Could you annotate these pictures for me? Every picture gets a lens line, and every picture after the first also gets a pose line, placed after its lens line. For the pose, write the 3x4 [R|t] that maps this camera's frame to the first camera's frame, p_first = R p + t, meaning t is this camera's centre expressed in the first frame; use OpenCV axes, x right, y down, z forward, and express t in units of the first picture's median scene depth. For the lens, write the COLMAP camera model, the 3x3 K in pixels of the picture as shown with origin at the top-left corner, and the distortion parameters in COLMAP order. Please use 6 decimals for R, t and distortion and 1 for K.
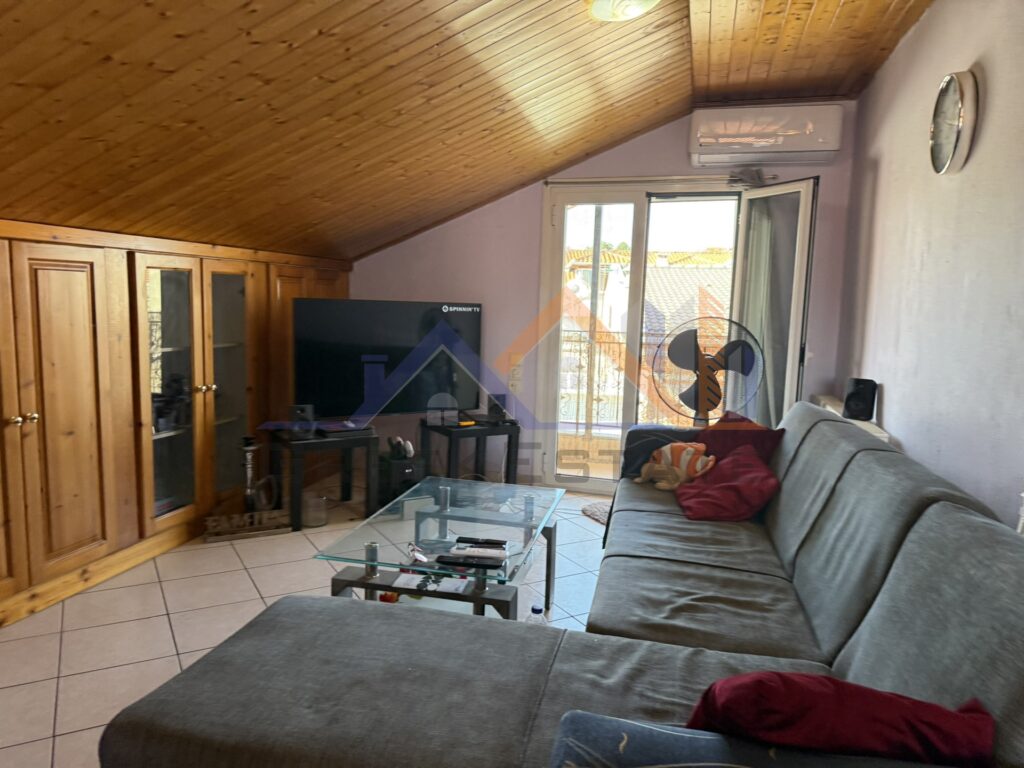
lens RADIAL K [[727.0, 0, 510.6], [0, 727.0, 369.5], [0, 0, 1]] dist [0.107860, -0.163915]
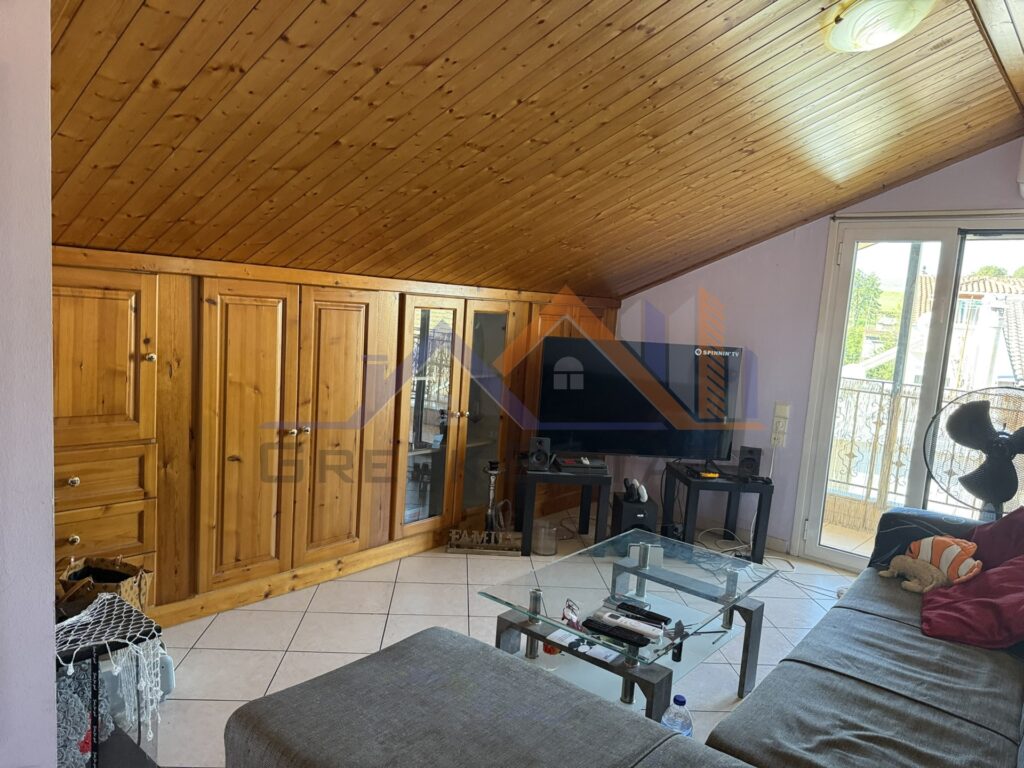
lens RADIAL K [[722.5, 0, 512.0], [0, 722.5, 384.0], [0, 0, 1]] dist [0.101468, -0.150063]
pose [[0.903849, 0.079451, -0.420409, 0.133804], [-0.084166, 0.996425, 0.007358, -0.040381], [0.419491, 0.028734, 0.907305, 0.039112]]
